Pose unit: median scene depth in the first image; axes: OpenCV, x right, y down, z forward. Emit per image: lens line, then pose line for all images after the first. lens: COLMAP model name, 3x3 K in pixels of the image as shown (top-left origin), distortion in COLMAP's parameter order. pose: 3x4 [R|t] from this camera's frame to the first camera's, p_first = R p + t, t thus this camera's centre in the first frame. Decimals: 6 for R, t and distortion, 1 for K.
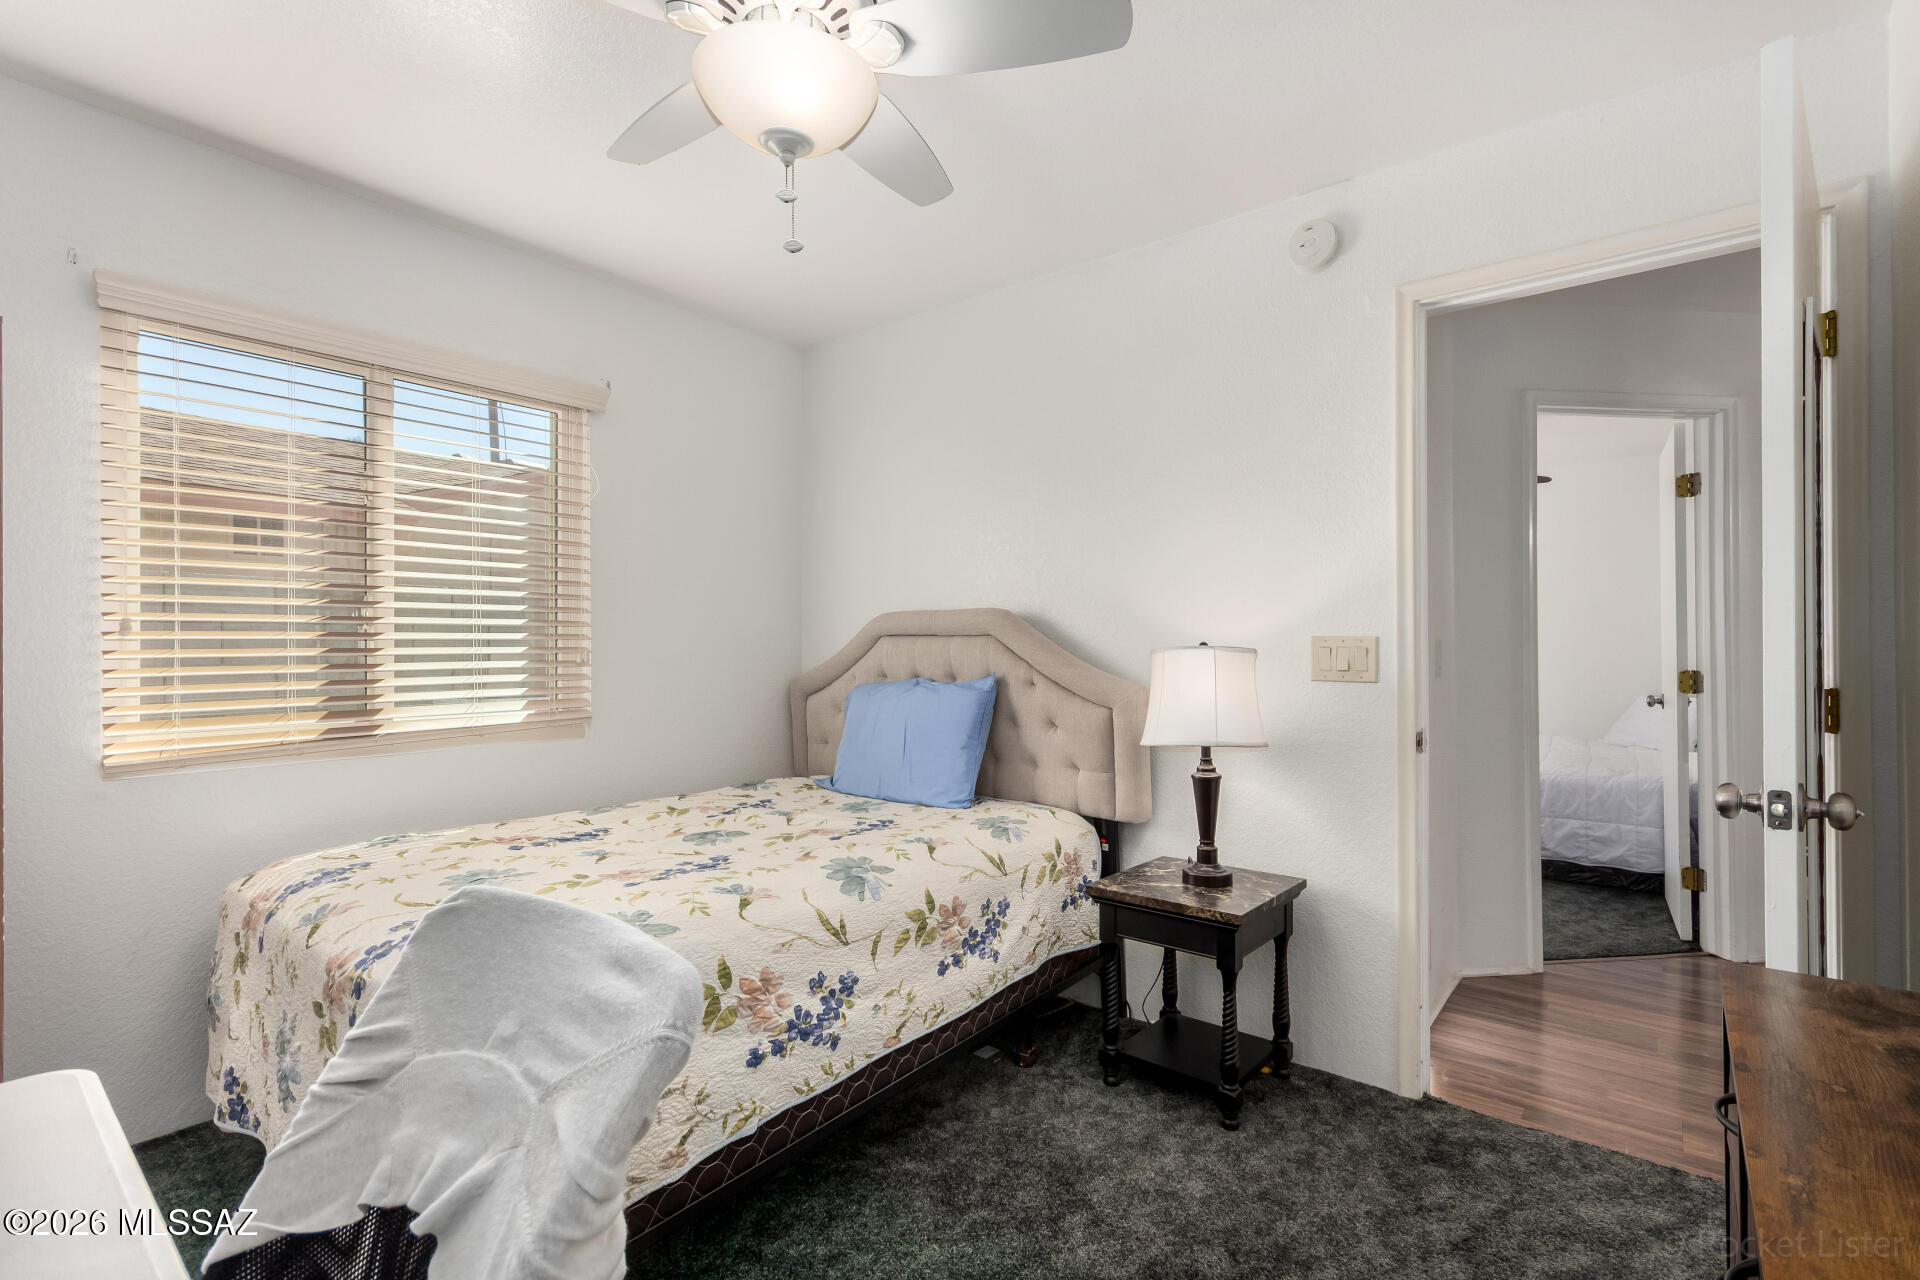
lens RADIAL K [[886.1, 0, 928.9], [0, 886.1, 652.1], [0, 0, 1]] dist [0.000385, 0.000234]
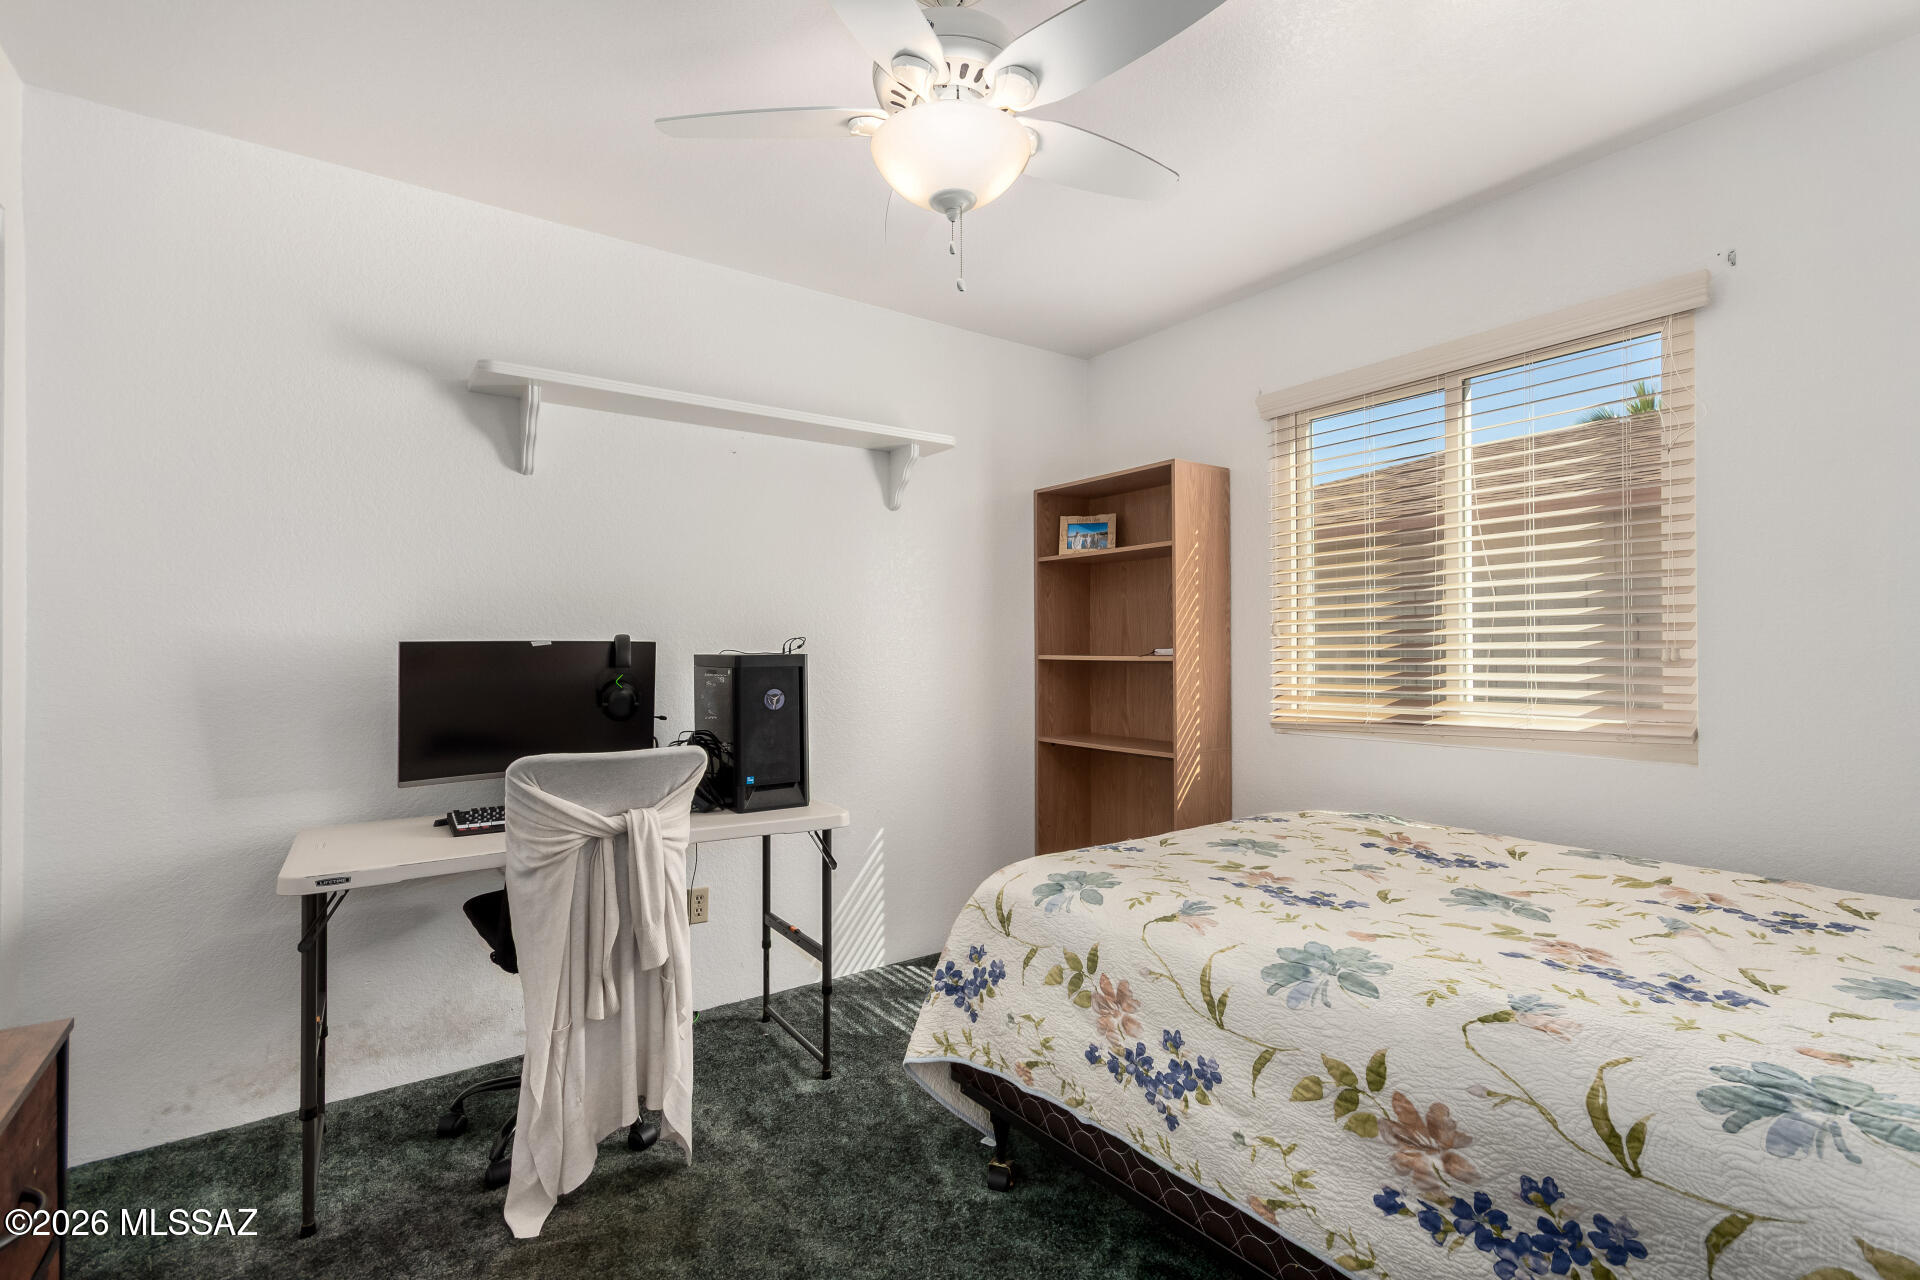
lens RADIAL K [[886.1, 0, 928.9], [0, 886.1, 652.1], [0, 0, 1]] dist [0.000385, 0.000234]
pose [[-0.271111, 0.008818, -0.962508, 0.701633], [0.000523, 0.999959, 0.009014, -0.002130], [0.962548, 0.001940, -0.271105, 0.950465]]
